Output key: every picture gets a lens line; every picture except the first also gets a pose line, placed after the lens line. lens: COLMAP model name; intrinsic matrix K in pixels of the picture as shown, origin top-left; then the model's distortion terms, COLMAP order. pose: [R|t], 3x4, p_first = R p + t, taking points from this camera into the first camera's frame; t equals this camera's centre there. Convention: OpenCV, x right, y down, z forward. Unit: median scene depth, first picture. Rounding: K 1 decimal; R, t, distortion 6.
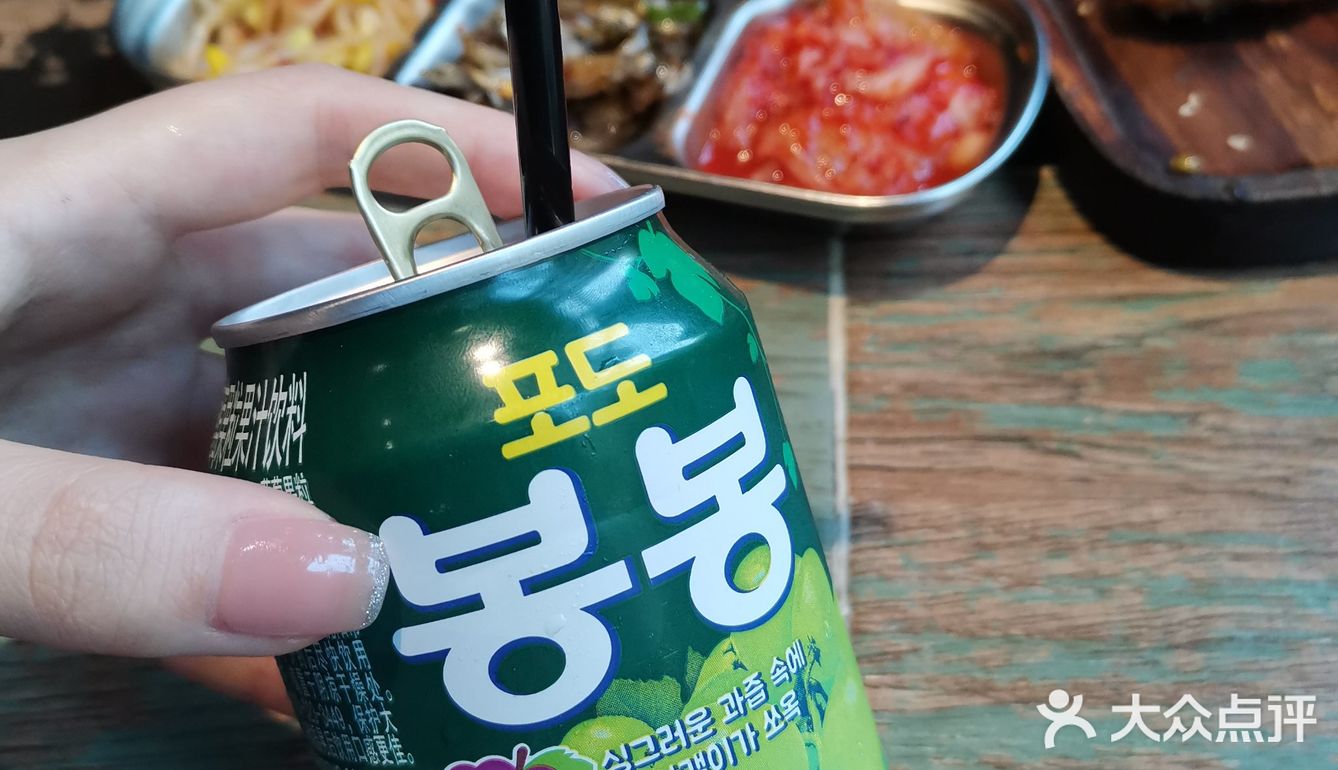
lens RADIAL K [[1322.2, 0, 669.0], [0, 1322.2, 385.0], [0, 0, 1]] dist [-0.011150, -0.014830]
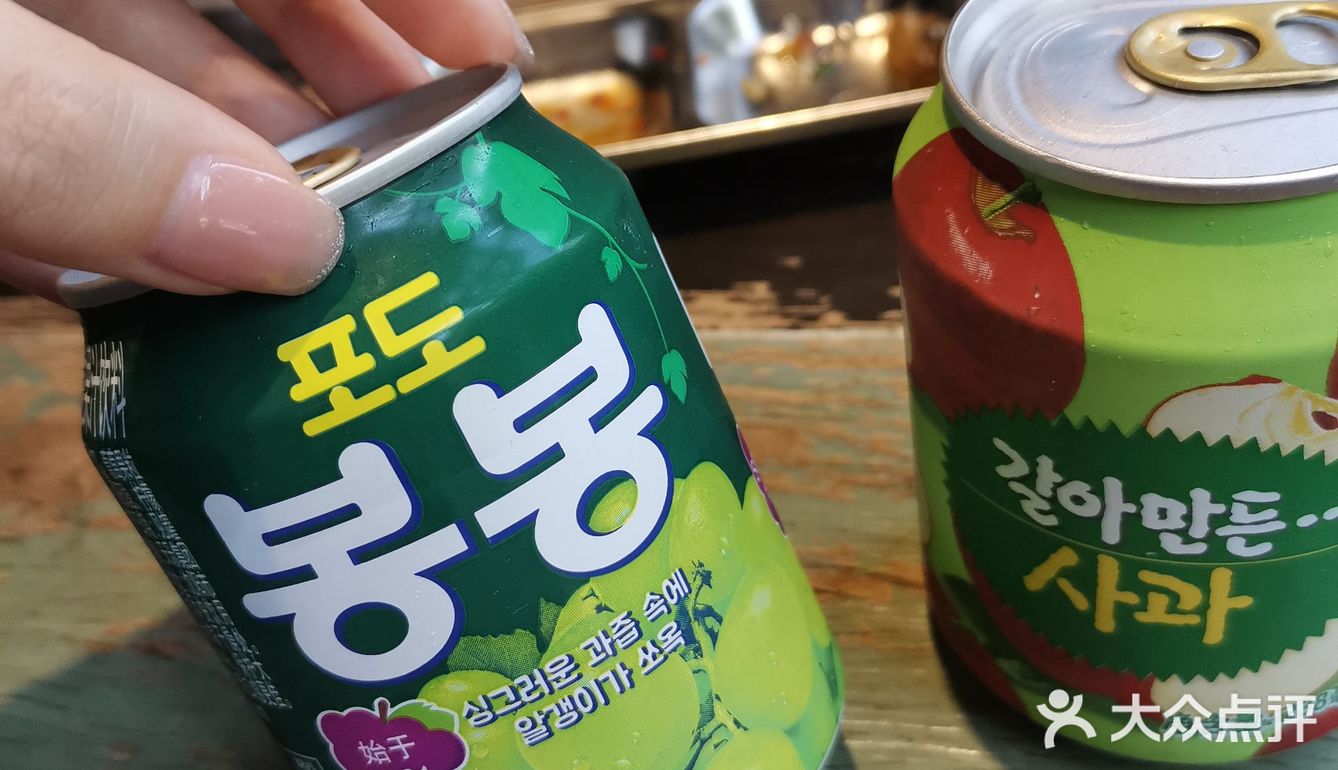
lens RADIAL K [[1322.2, 0, 669.0], [0, 1322.2, 385.0], [0, 0, 1]] dist [-0.011150, -0.014830]
pose [[0.986368, -0.040994, -0.159369, 0.266470], [0.077991, 0.969253, 0.233380, -0.169692], [0.144901, -0.242627, 0.959237, 0.128208]]
